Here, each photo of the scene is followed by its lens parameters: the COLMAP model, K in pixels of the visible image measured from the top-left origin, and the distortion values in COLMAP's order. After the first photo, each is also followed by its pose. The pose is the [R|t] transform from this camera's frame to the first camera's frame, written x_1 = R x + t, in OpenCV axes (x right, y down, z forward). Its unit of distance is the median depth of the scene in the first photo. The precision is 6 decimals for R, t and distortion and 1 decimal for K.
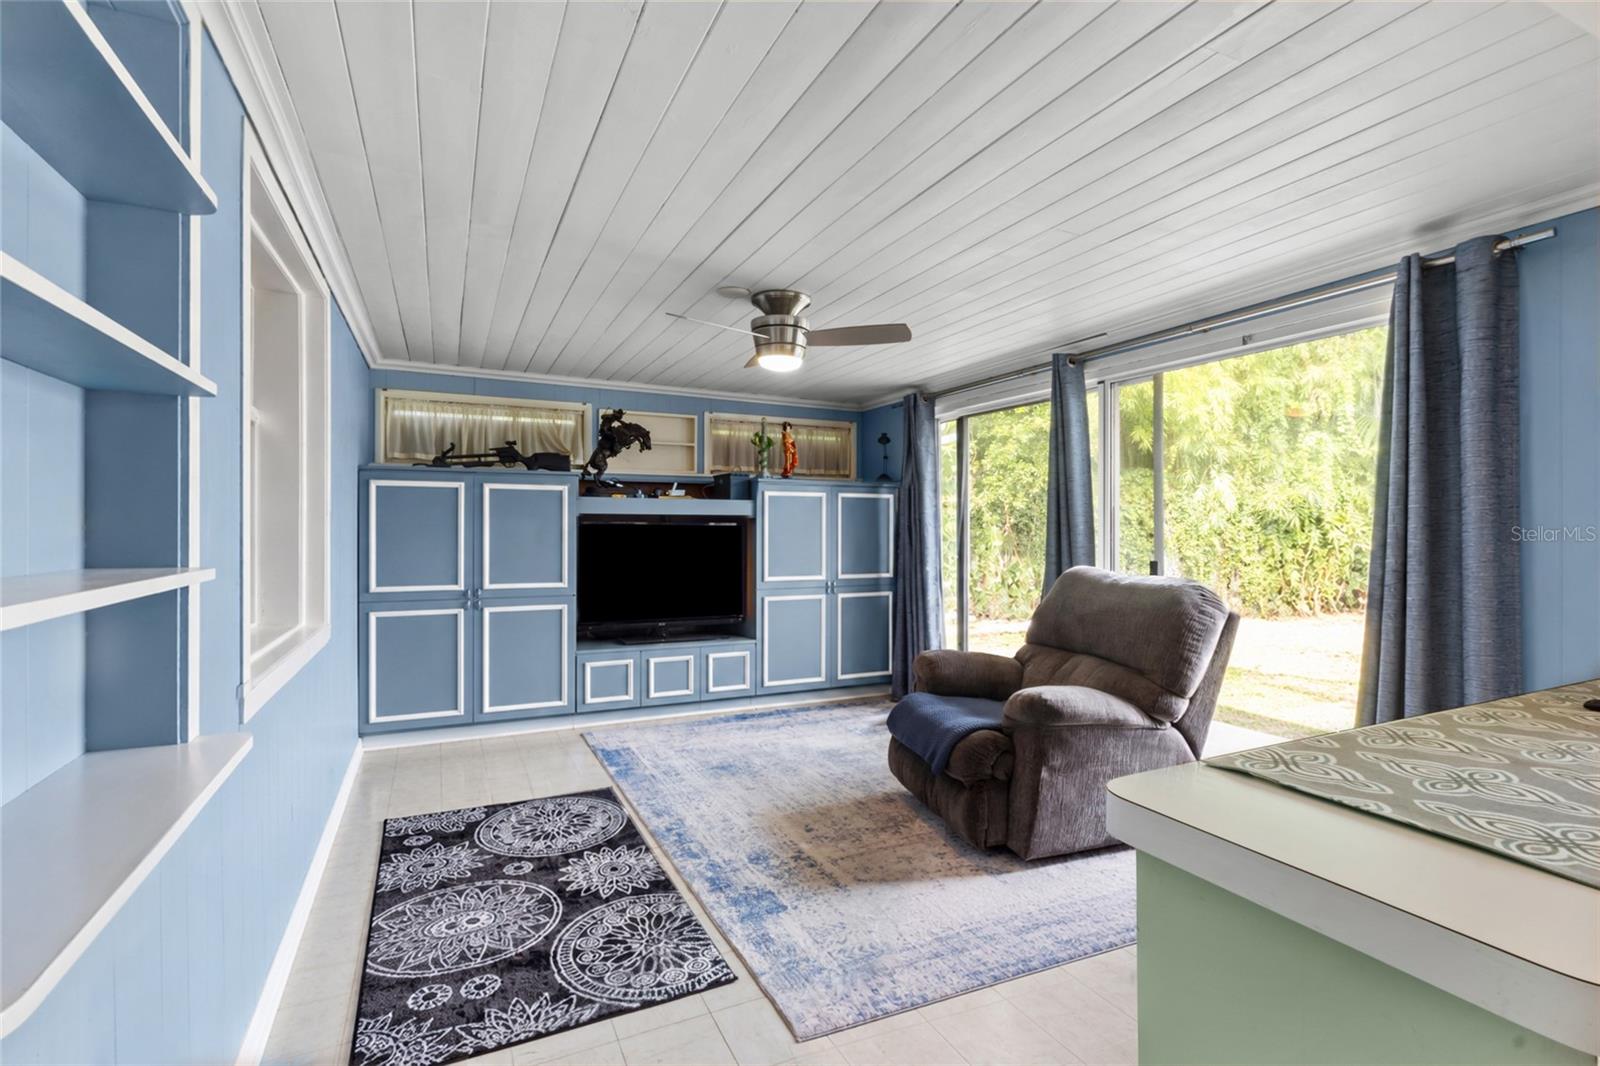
lens RADIAL K [[739.6, 0, 796.8], [0, 739.6, 527.1], [0, 0, 1]] dist [0.005816, -0.001355]
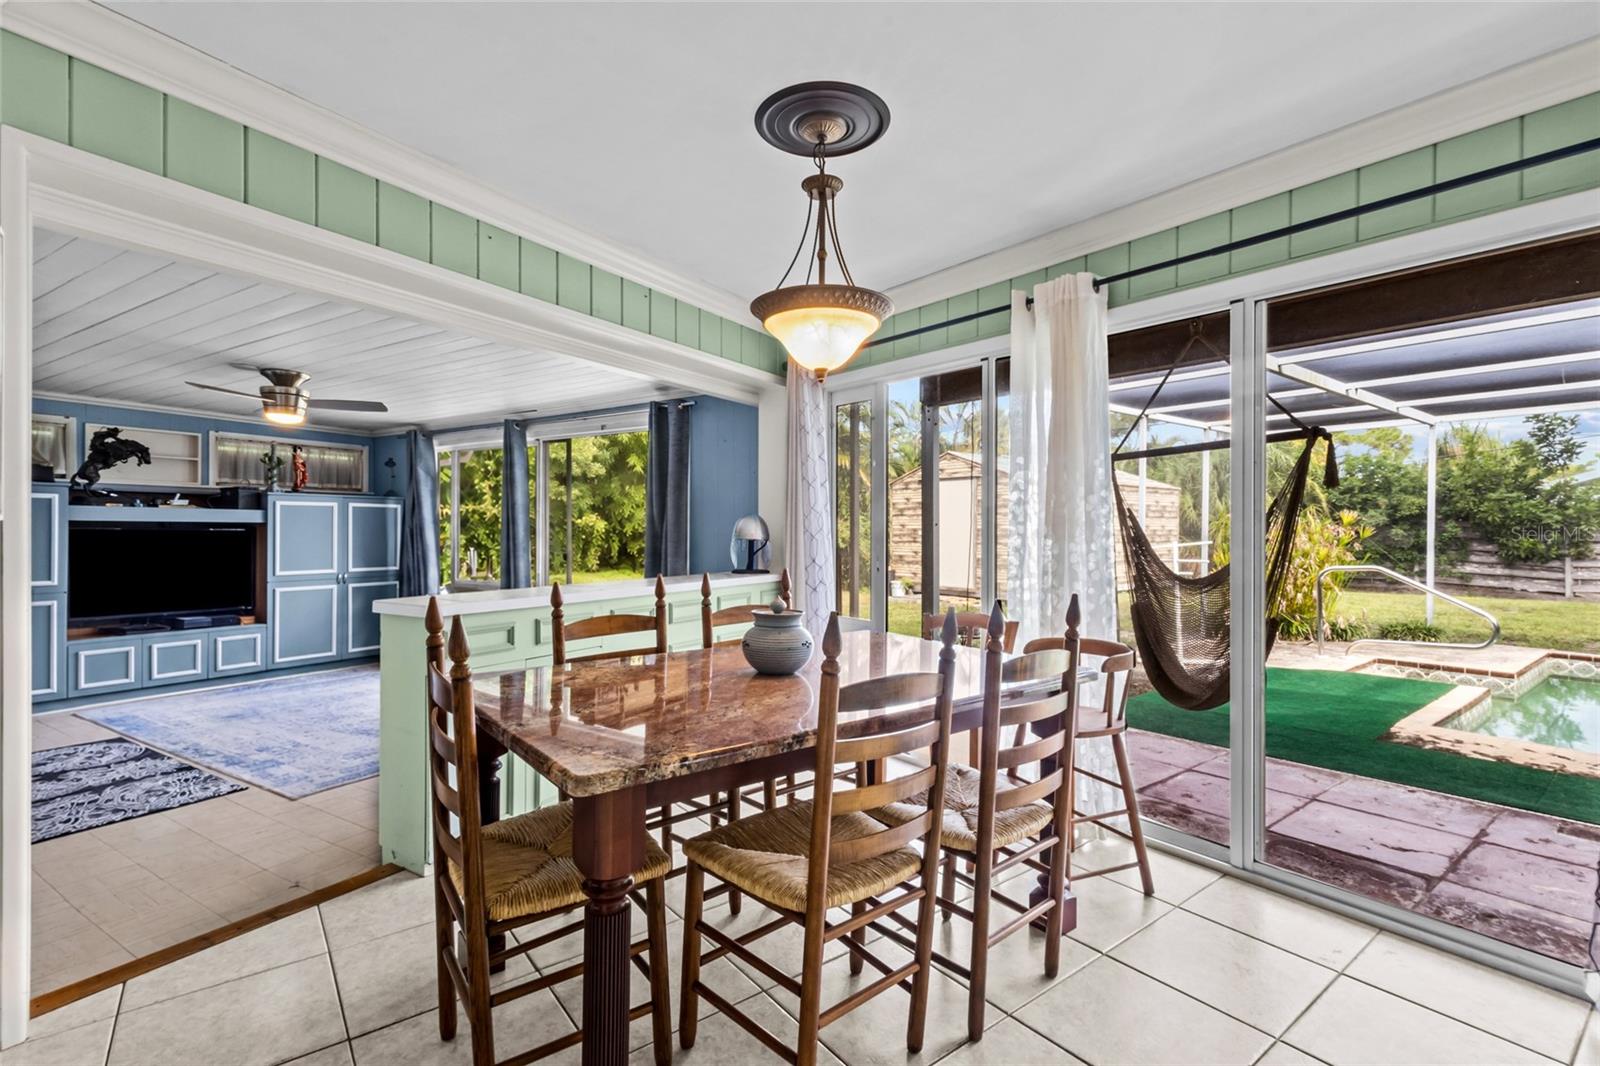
lens RADIAL K [[739.6, 0, 814.8], [0, 739.6, 527.2], [0, 0, 1]] dist [0.005816, -0.001355]
pose [[0.837537, -0.001425, 0.546379, 0.034153], [0.002967, 0.999994, -0.001939, -0.001939], [-0.546373, 0.003245, 0.837536, -0.504929]]
